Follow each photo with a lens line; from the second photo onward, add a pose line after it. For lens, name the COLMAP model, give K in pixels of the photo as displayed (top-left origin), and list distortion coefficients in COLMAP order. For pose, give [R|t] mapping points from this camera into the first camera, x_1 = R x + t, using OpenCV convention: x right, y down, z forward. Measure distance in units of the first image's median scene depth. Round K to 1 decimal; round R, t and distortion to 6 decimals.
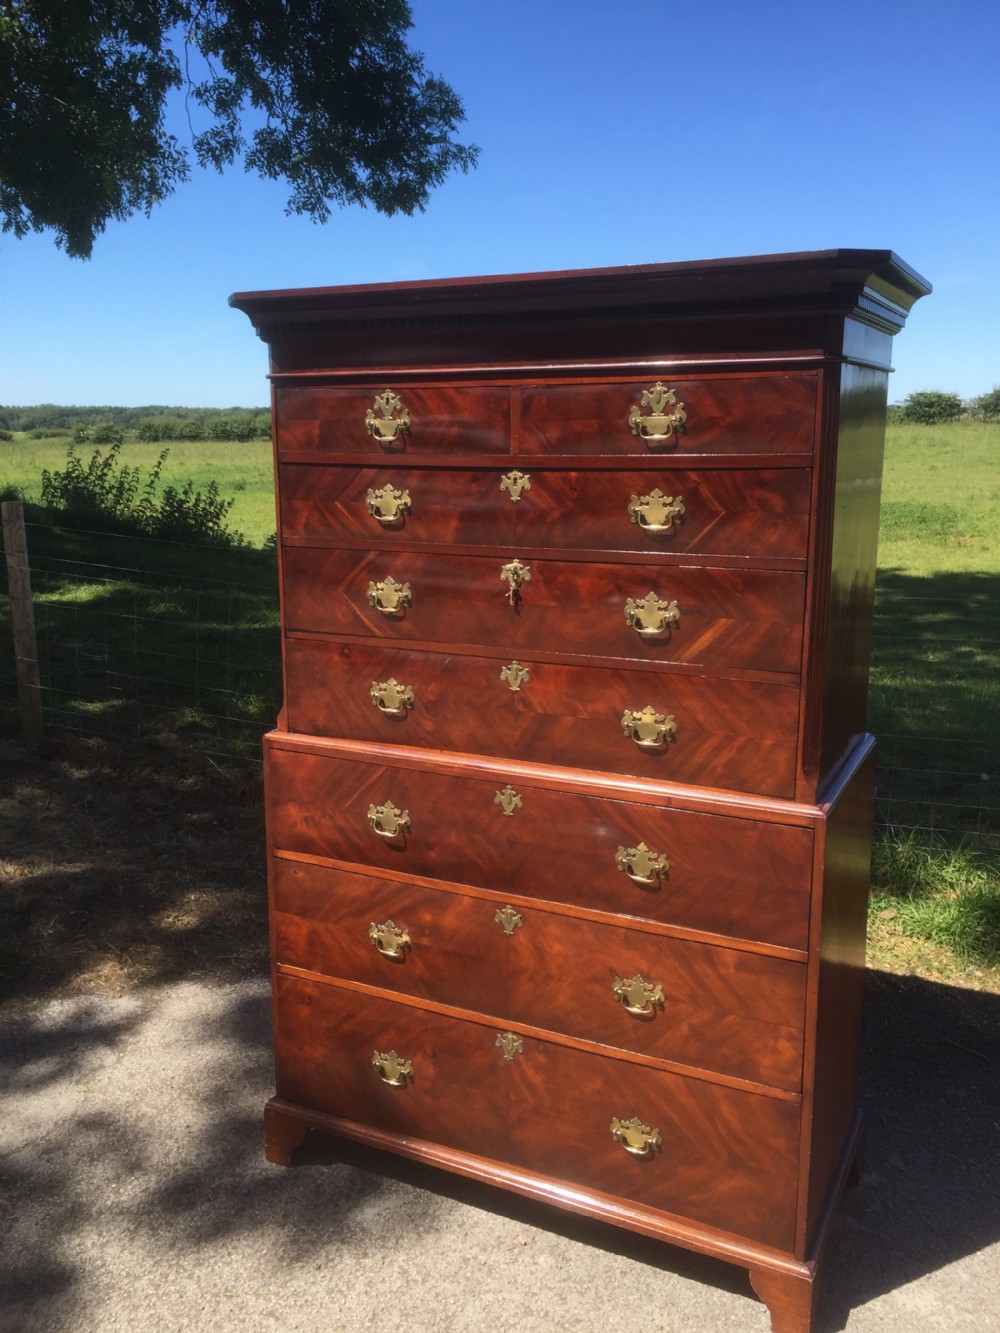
lens RADIAL K [[1153.2, 0, 491.9], [0, 1153.2, 657.2], [0, 0, 1]] dist [0.080138, -0.108275]
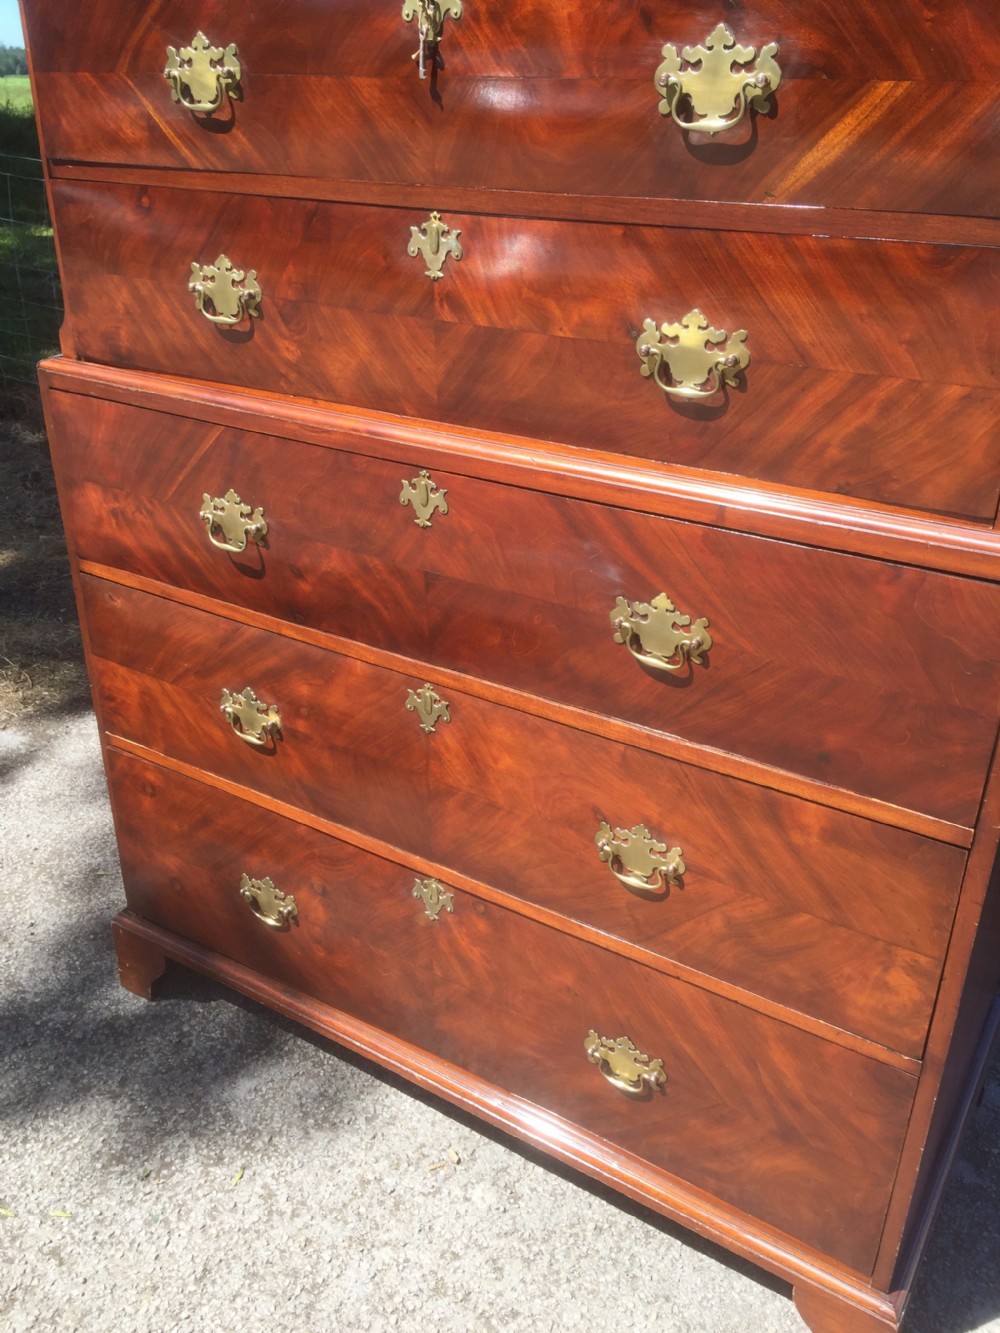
lens RADIAL K [[1141.4, 0, 496.9], [0, 1141.4, 658.7], [0, 0, 1]] dist [0.079667, -0.103158]
pose [[0.994577, 0.056192, -0.087510, 0.096570], [-0.030919, 0.963178, 0.267079, 0.052351], [0.099296, -0.262925, 0.959693, 0.470221]]
